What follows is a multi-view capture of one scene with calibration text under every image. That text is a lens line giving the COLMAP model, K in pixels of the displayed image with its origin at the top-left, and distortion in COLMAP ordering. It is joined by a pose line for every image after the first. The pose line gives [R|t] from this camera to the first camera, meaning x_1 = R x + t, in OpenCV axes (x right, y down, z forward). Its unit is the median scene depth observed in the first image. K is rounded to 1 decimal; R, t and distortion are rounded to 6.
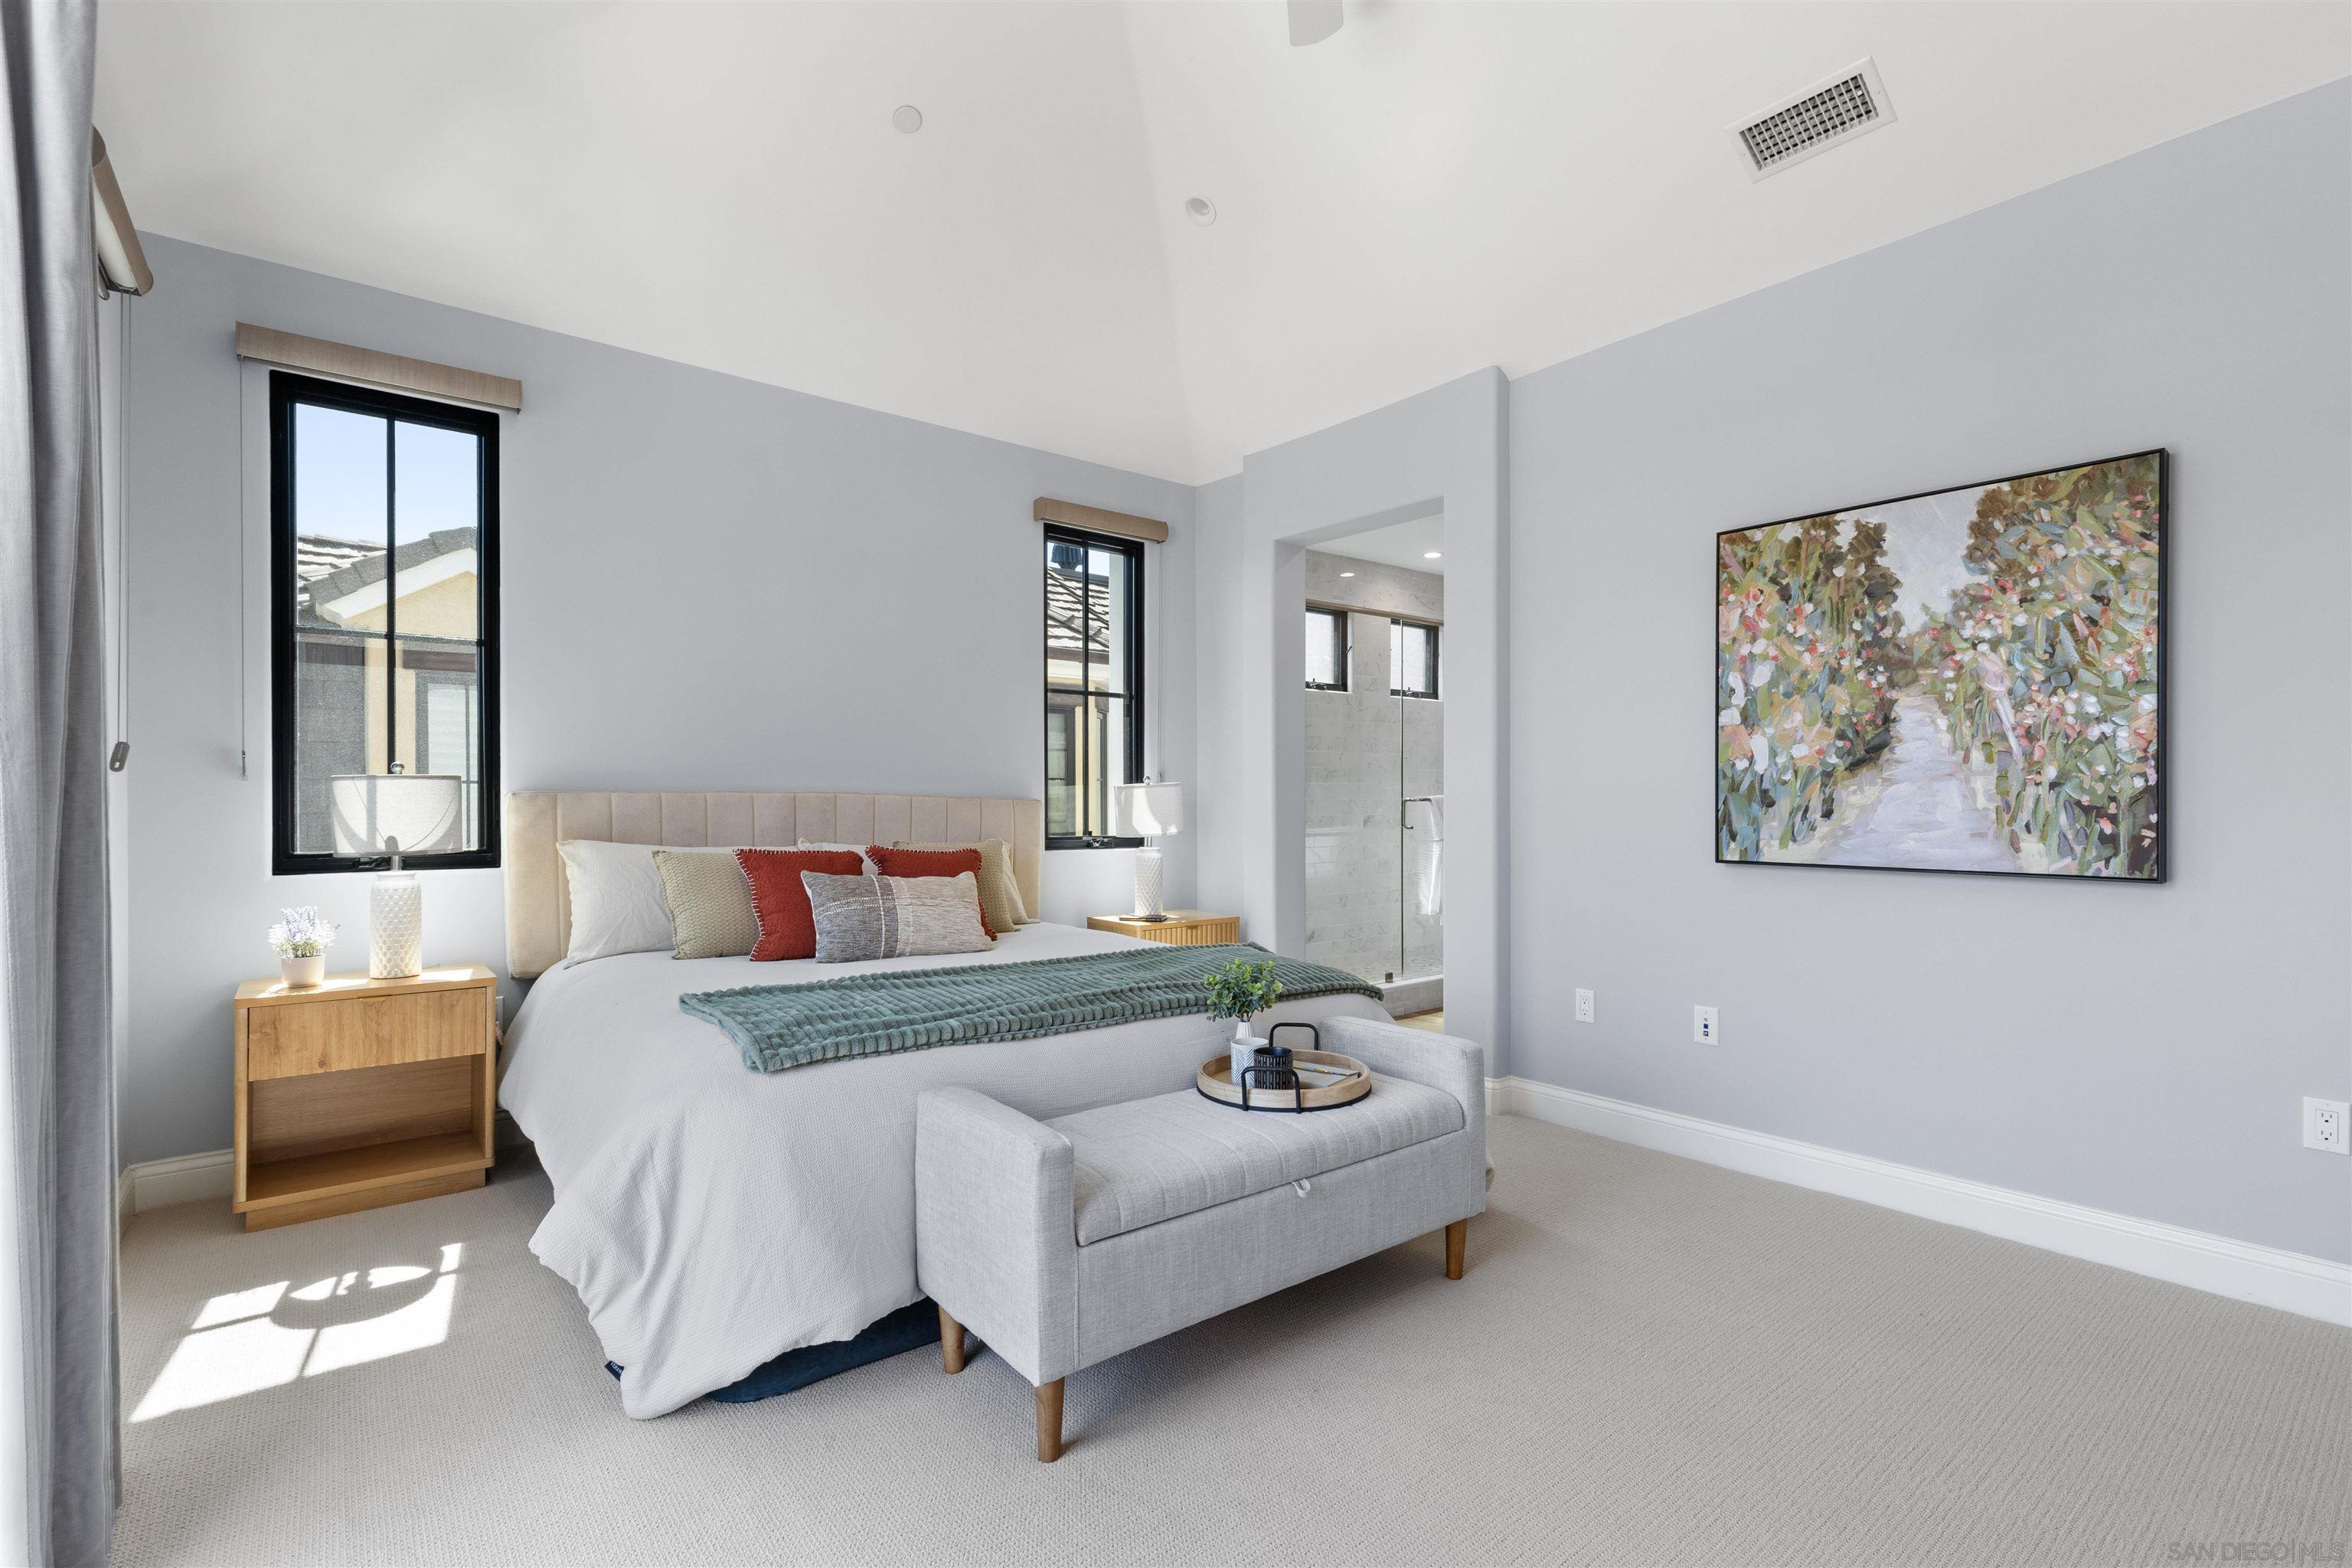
lens RADIAL K [[1056.4, 0, 1177.8], [0, 1056.4, 794.7], [0, 0, 1]] dist [0.003448, -0.001213]
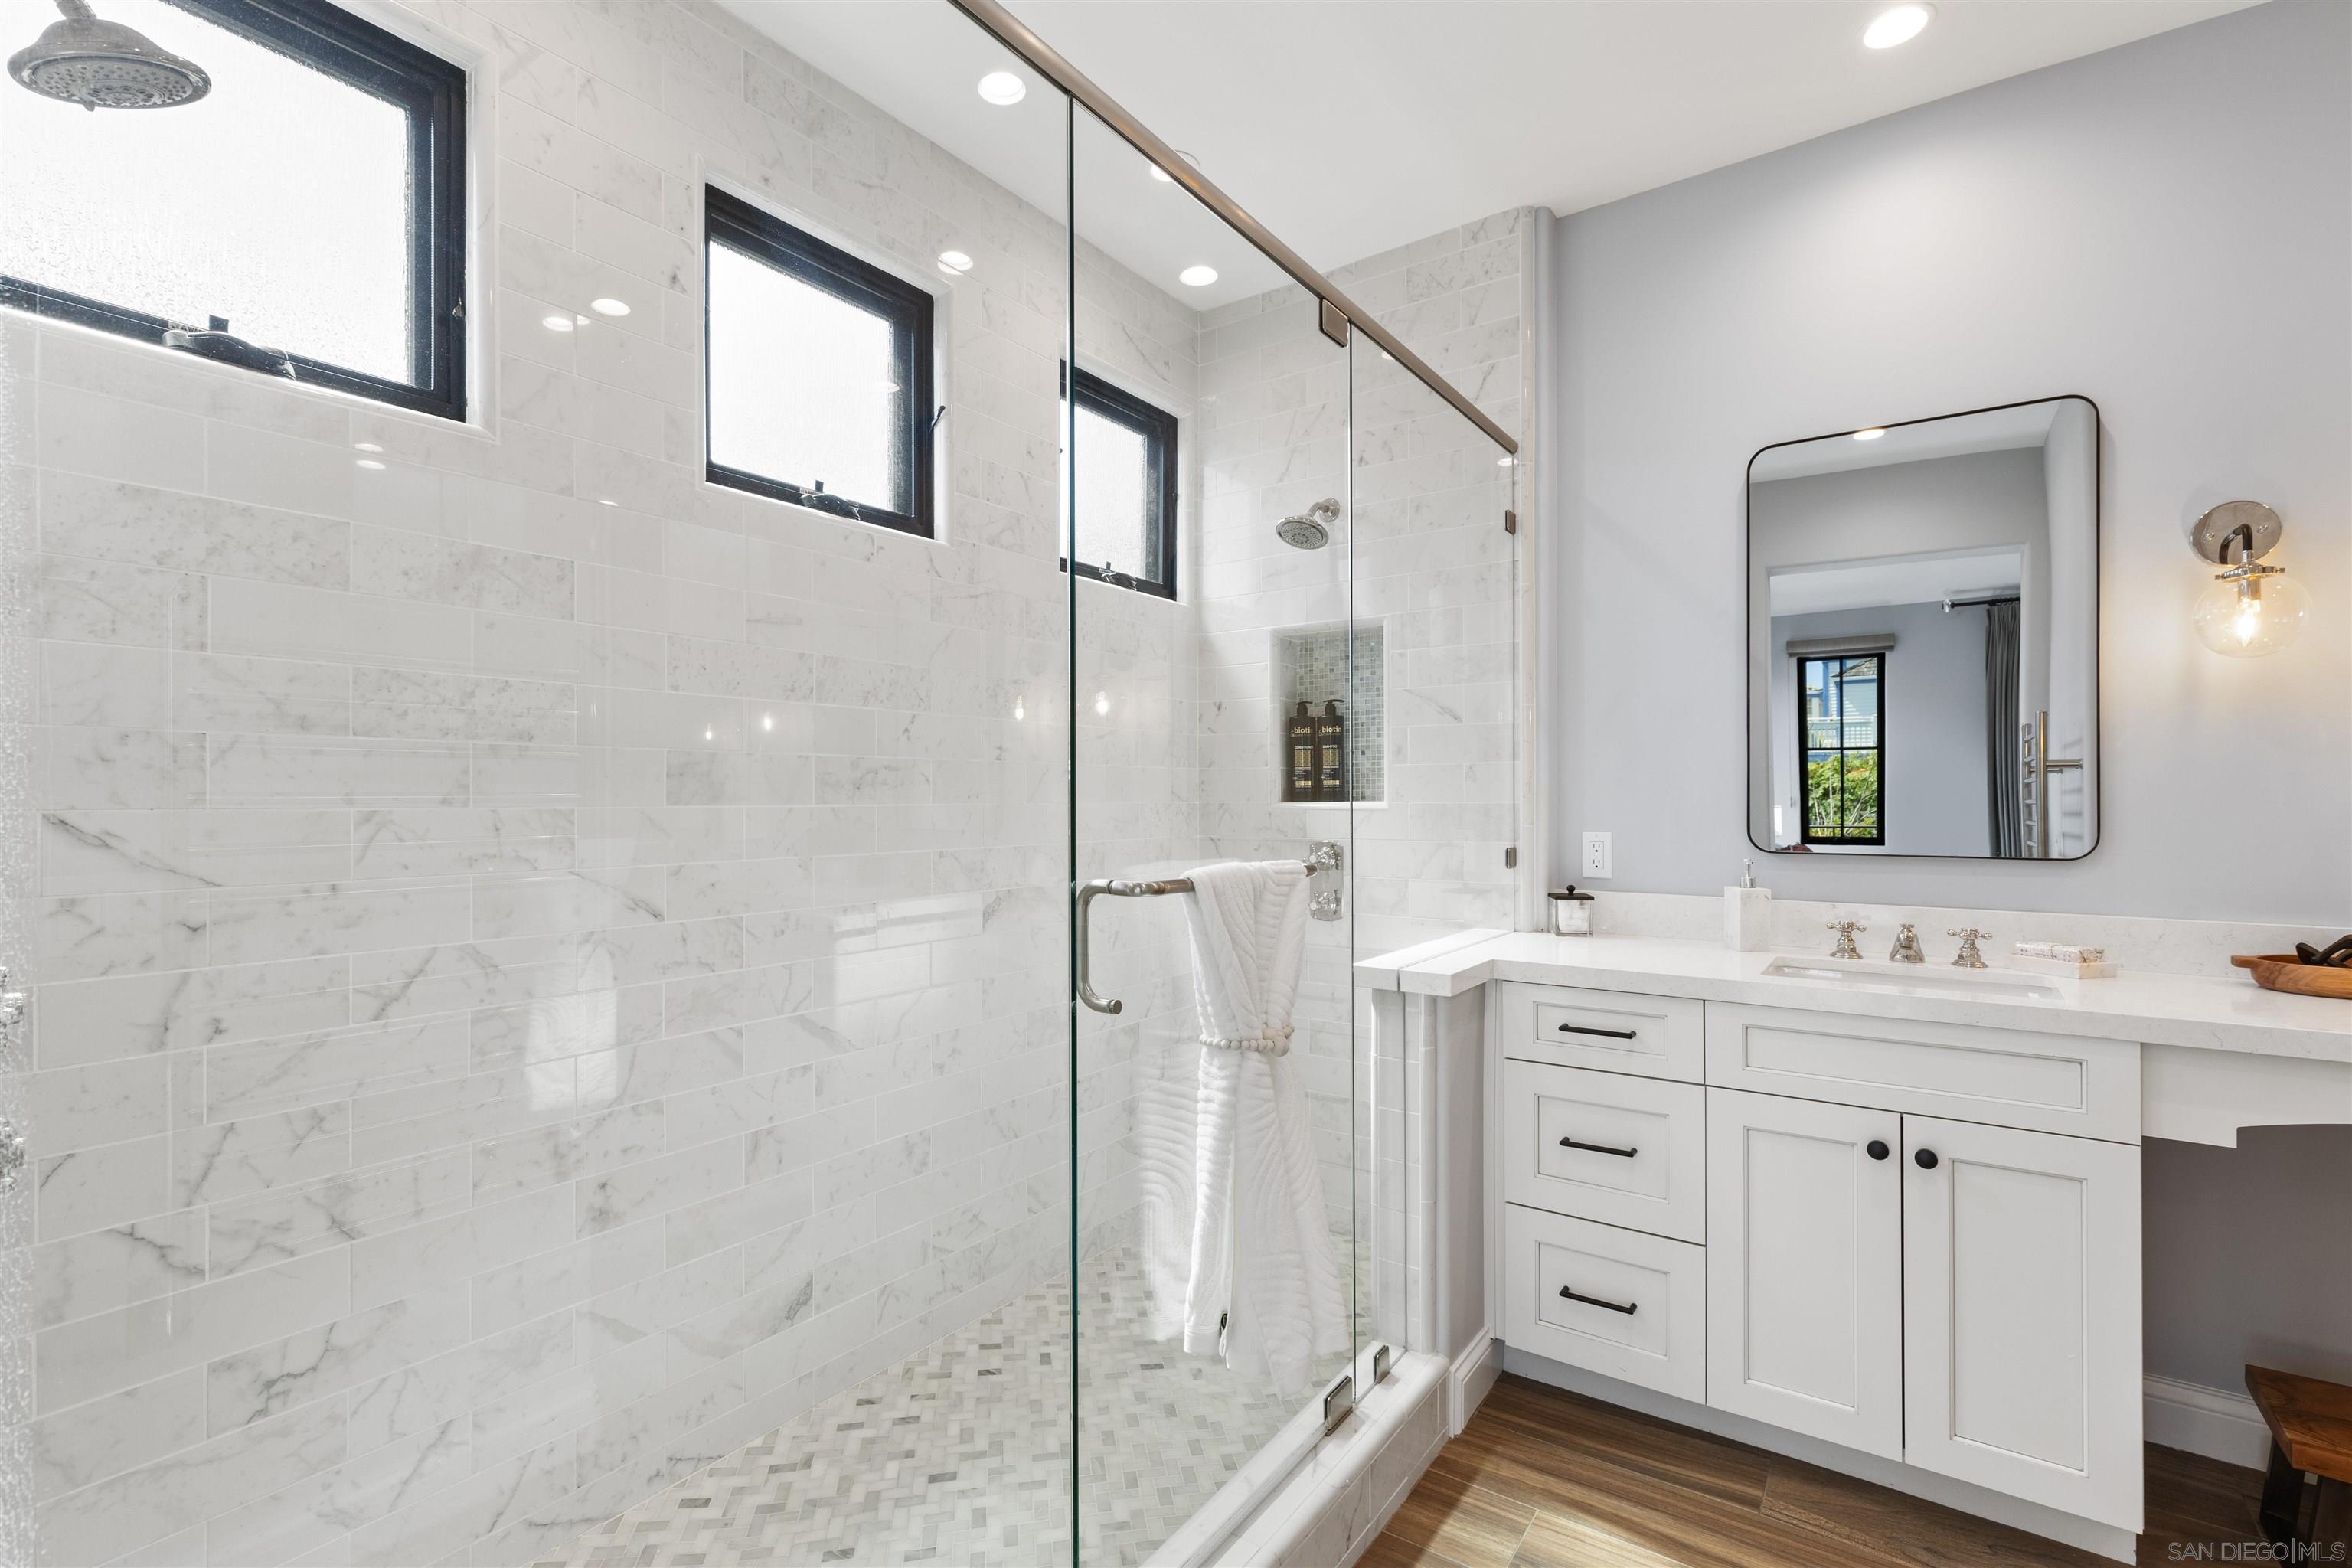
lens RADIAL K [[1056.4, 0, 1168.6], [0, 1056.4, 785.1], [0, 0, 1]] dist [0.003448, -0.001213]
pose [[0.964664, -0.001897, 0.263477, 0.289687], [0.003864, 0.999968, -0.006947, -0.028220], [-0.263455, 0.007720, 0.964641, 1.303236]]
